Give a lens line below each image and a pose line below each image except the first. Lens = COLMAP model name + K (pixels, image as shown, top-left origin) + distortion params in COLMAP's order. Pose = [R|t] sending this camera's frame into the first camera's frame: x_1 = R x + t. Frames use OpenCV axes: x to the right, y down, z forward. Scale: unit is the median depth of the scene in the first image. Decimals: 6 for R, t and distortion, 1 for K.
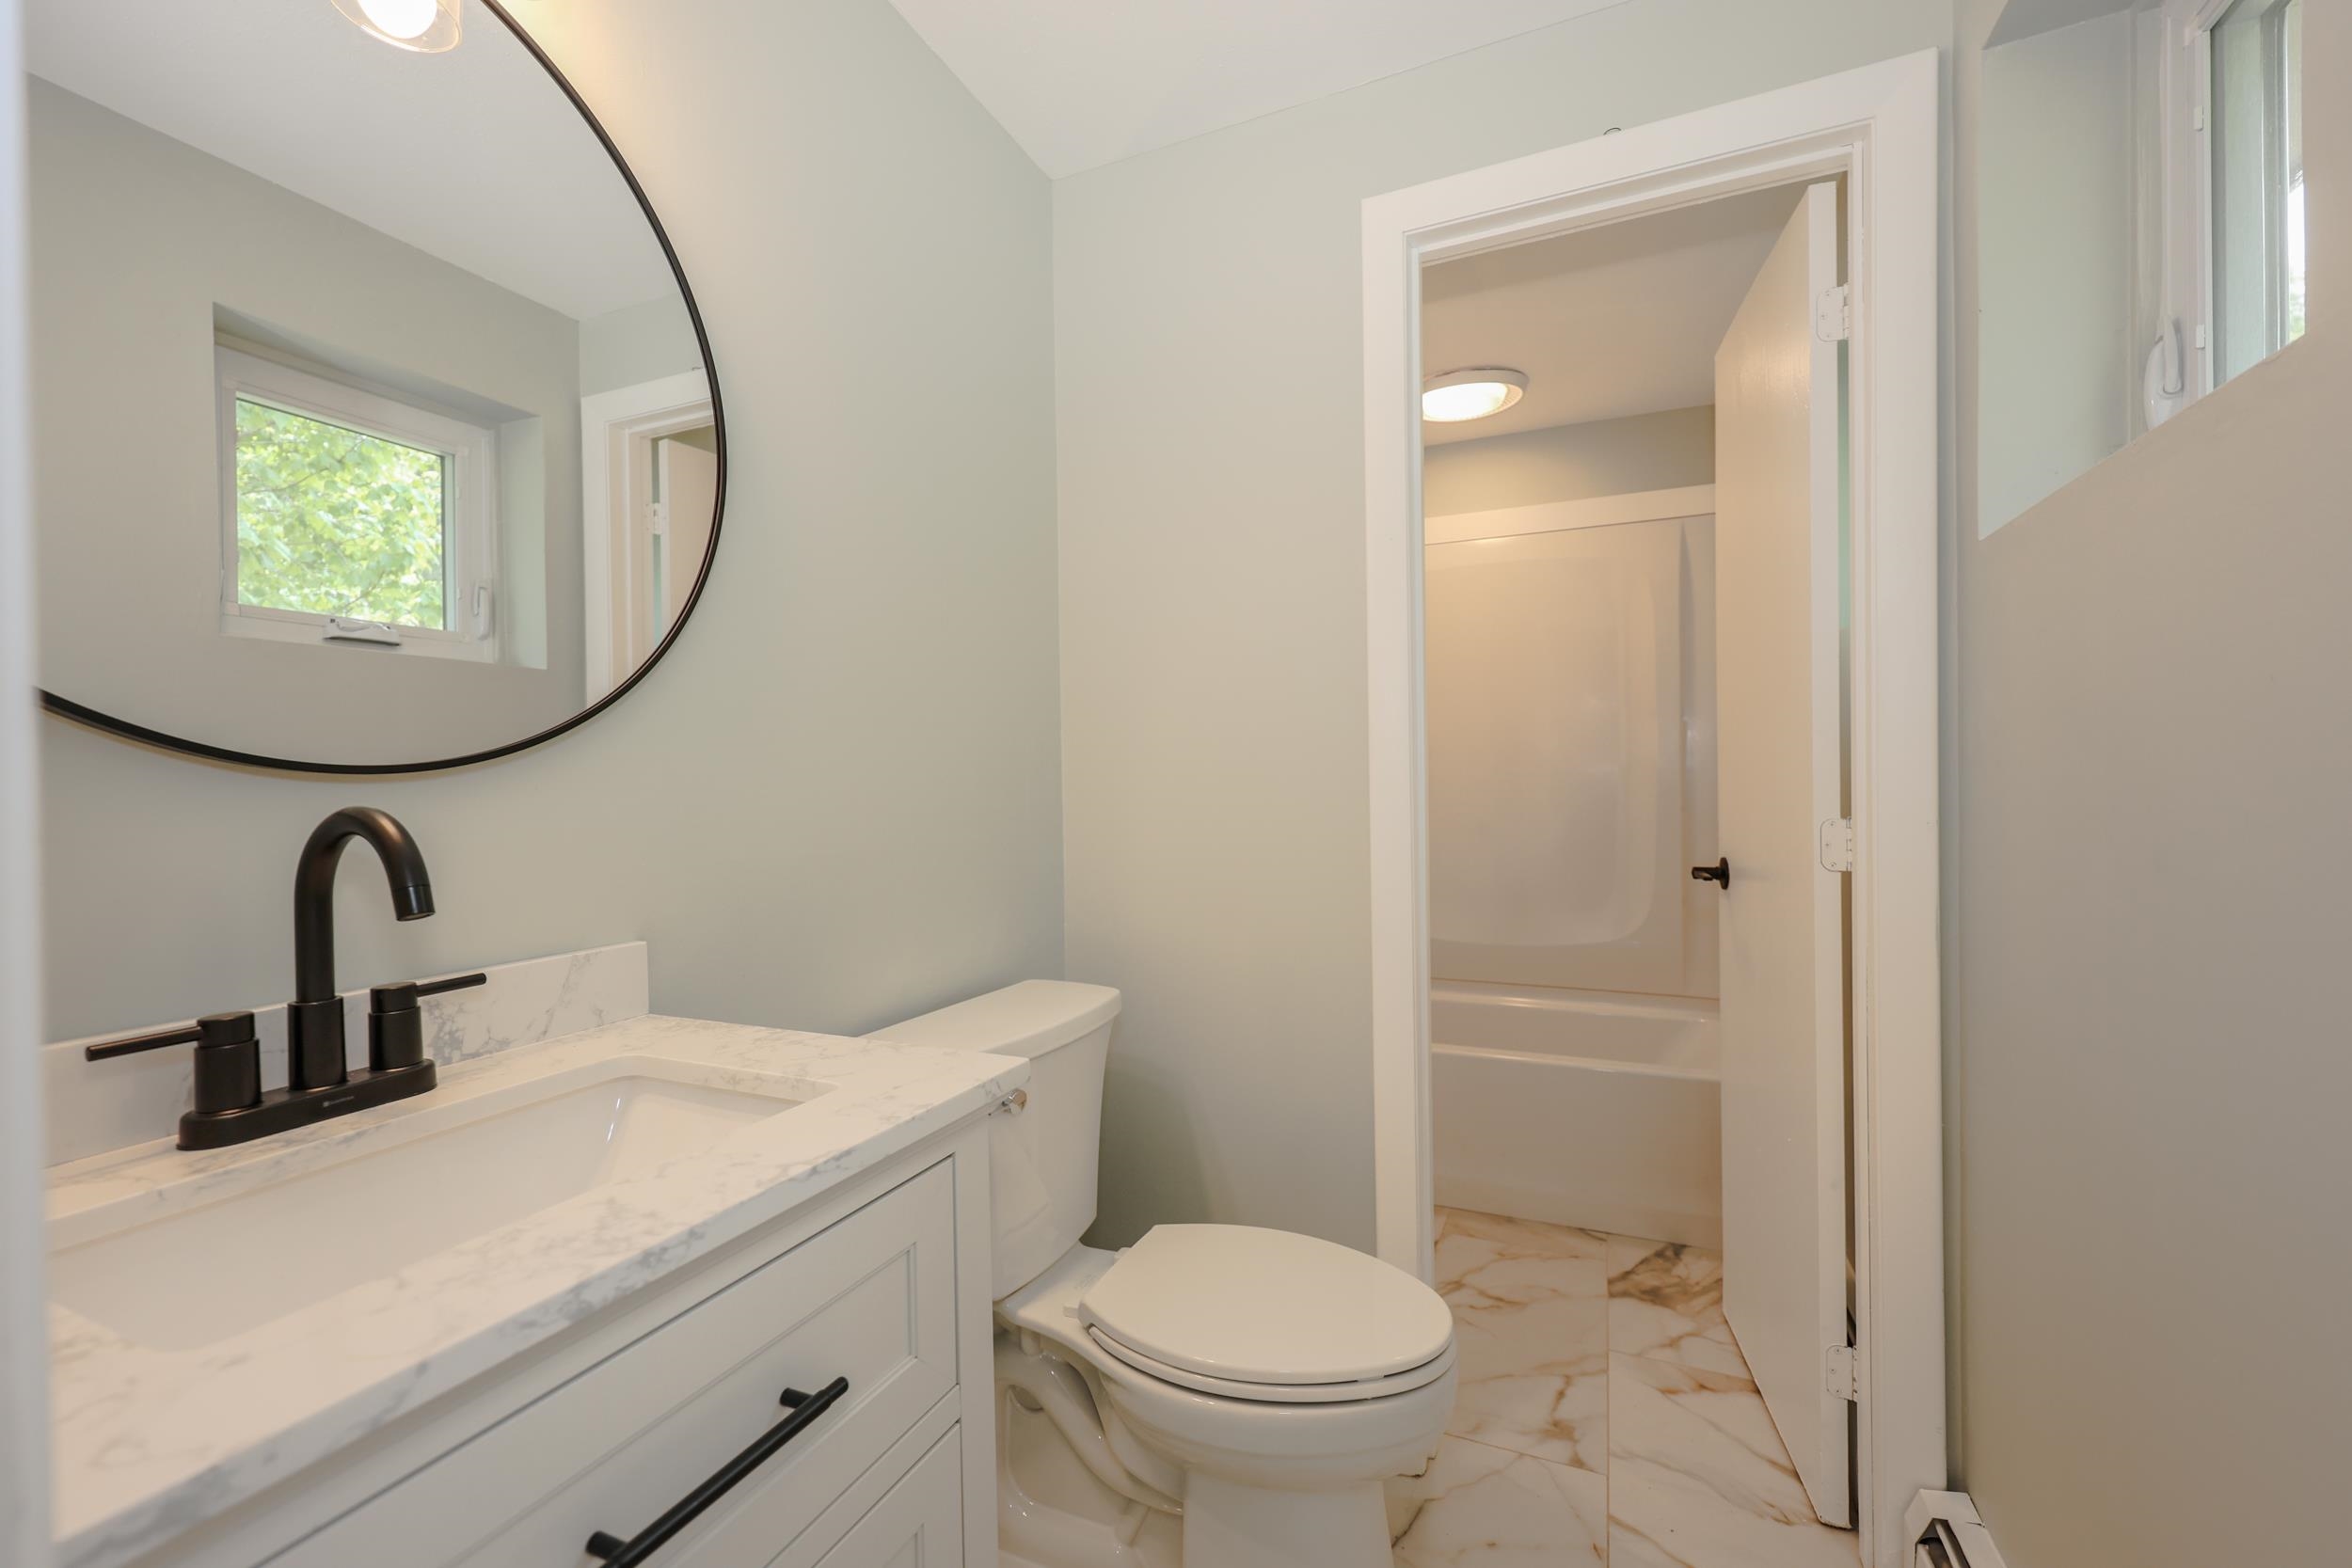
lens RADIAL K [[981.8, 0, 1169.3], [0, 981.8, 786.9], [0, 0, 1]] dist [-0.000752, 0.000089]
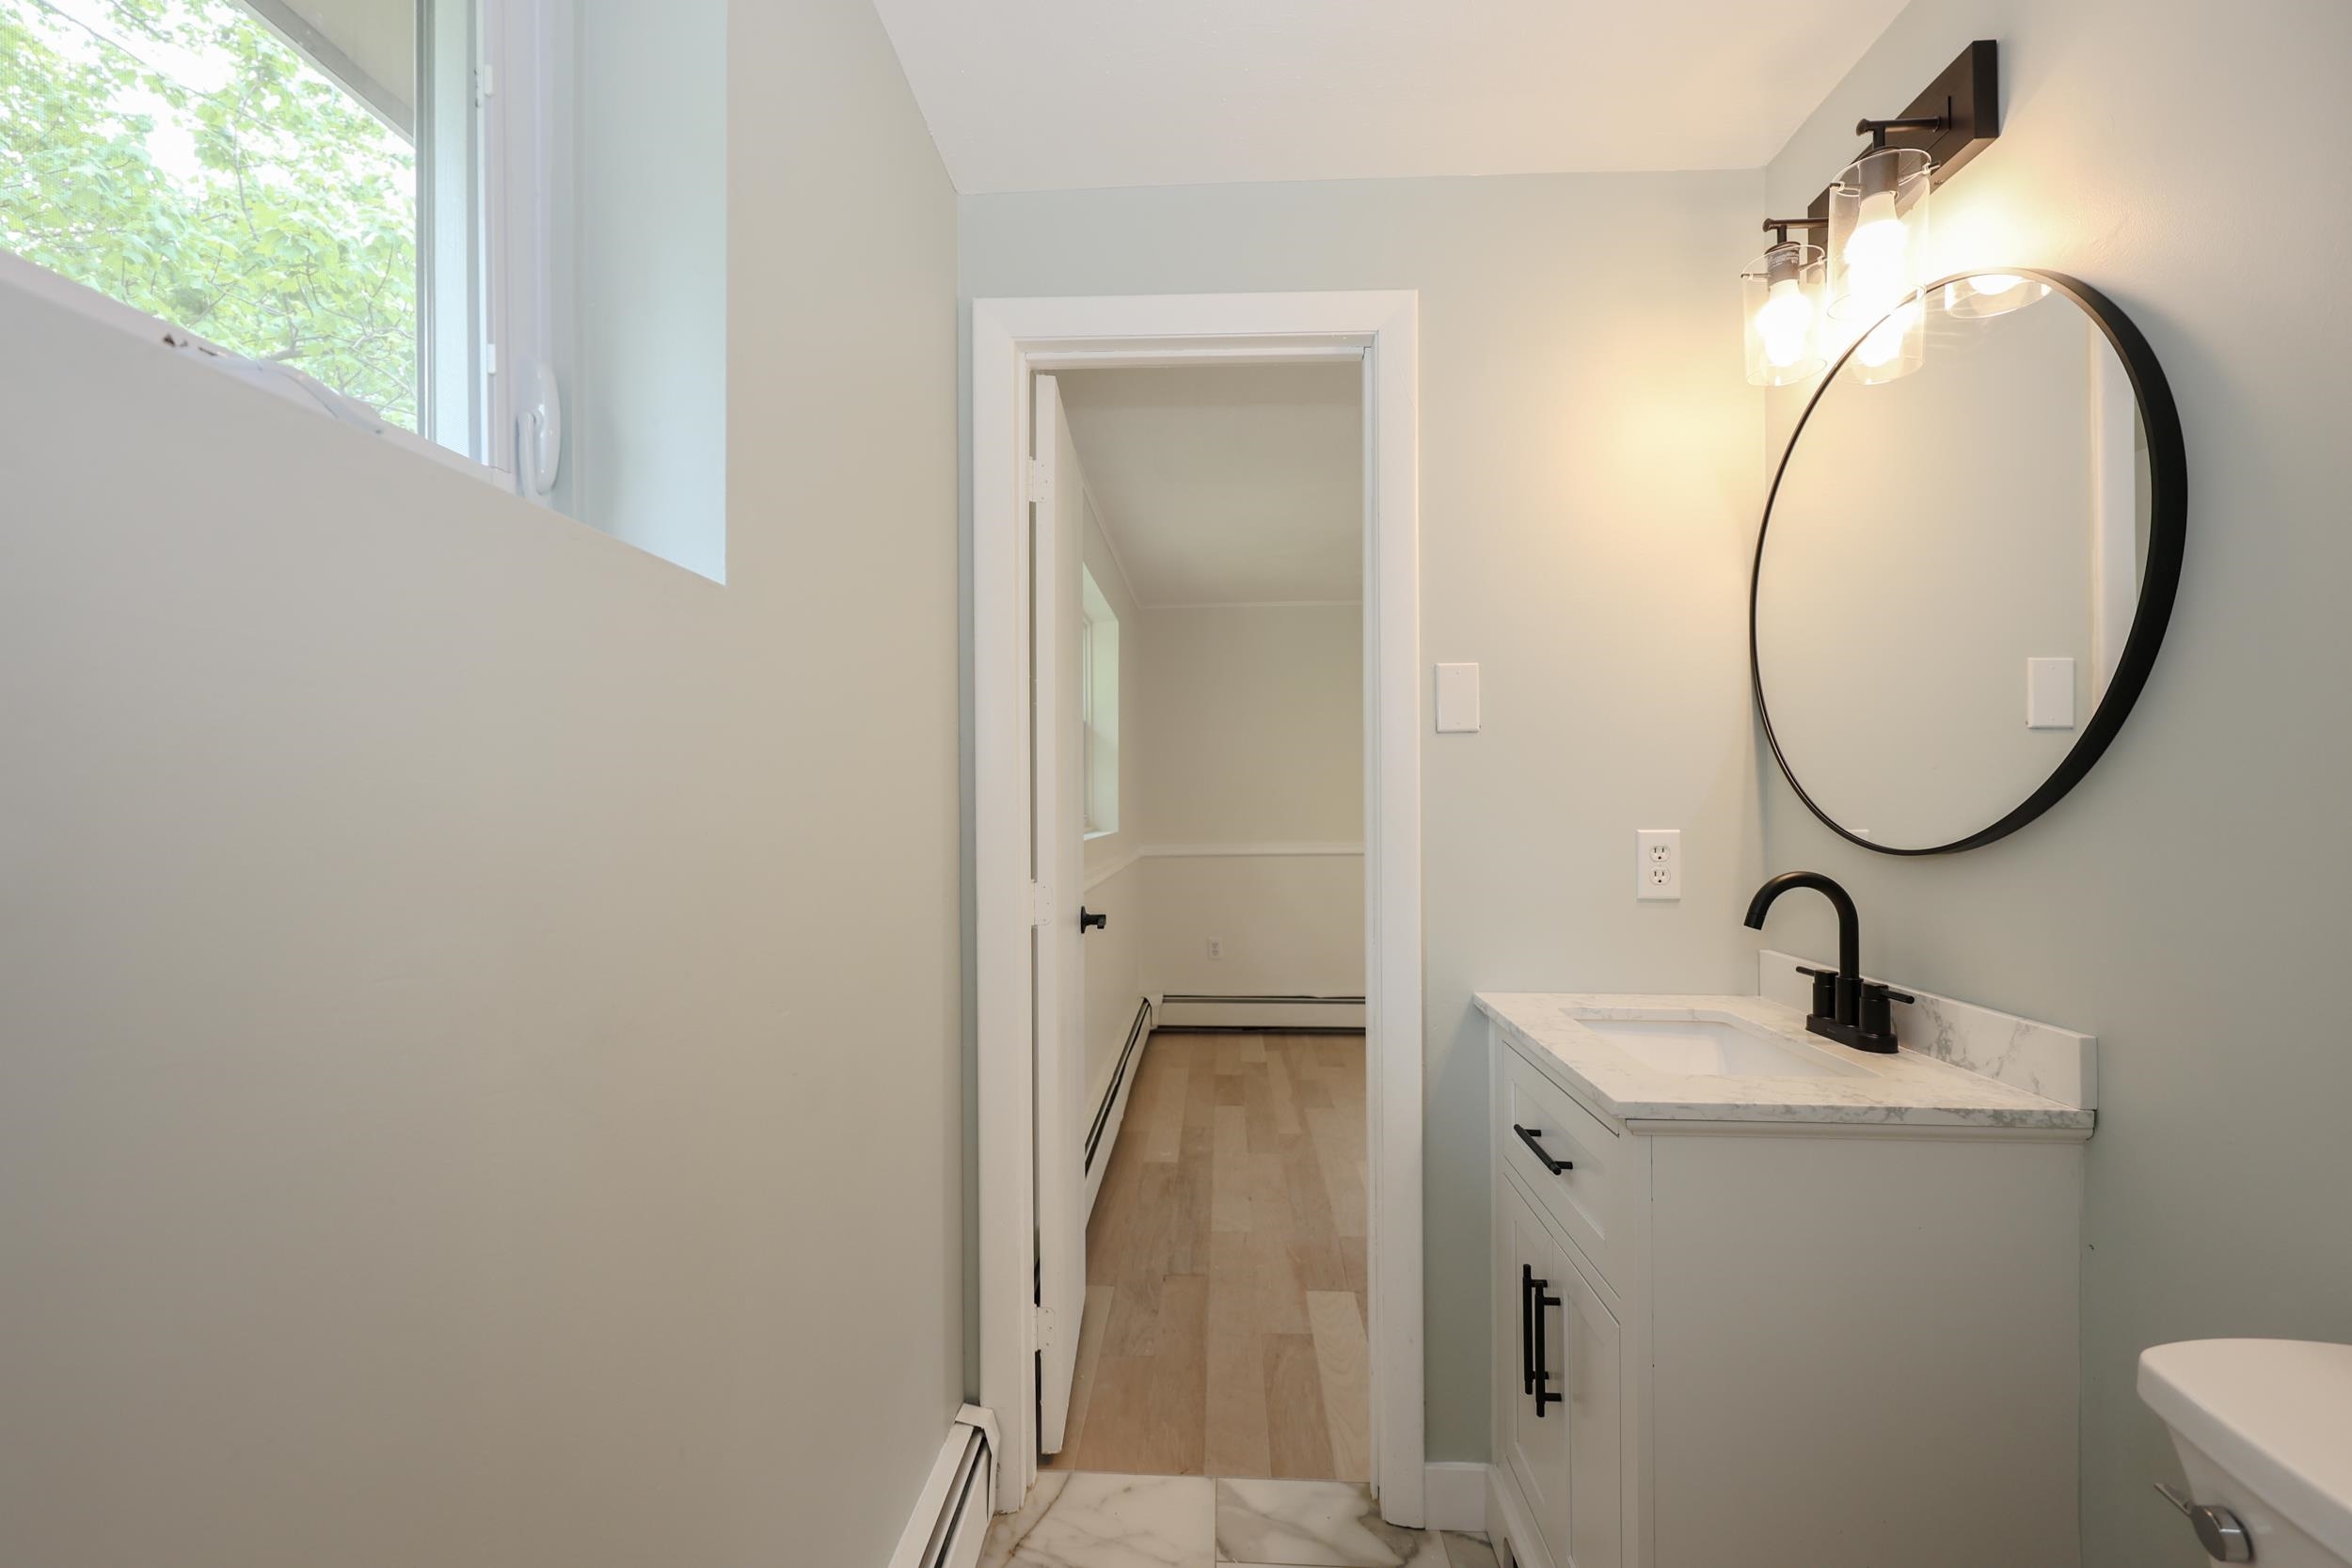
lens RADIAL K [[981.8, 0, 1177.6], [0, 981.8, 789.8], [0, 0, 1]] dist [-0.000752, 0.000089]
pose [[-0.935095, 0.010966, -0.354227, 0.803571], [0.012275, 0.999924, -0.001449, -0.122574], [0.354184, -0.005703, -0.935158, 1.934435]]
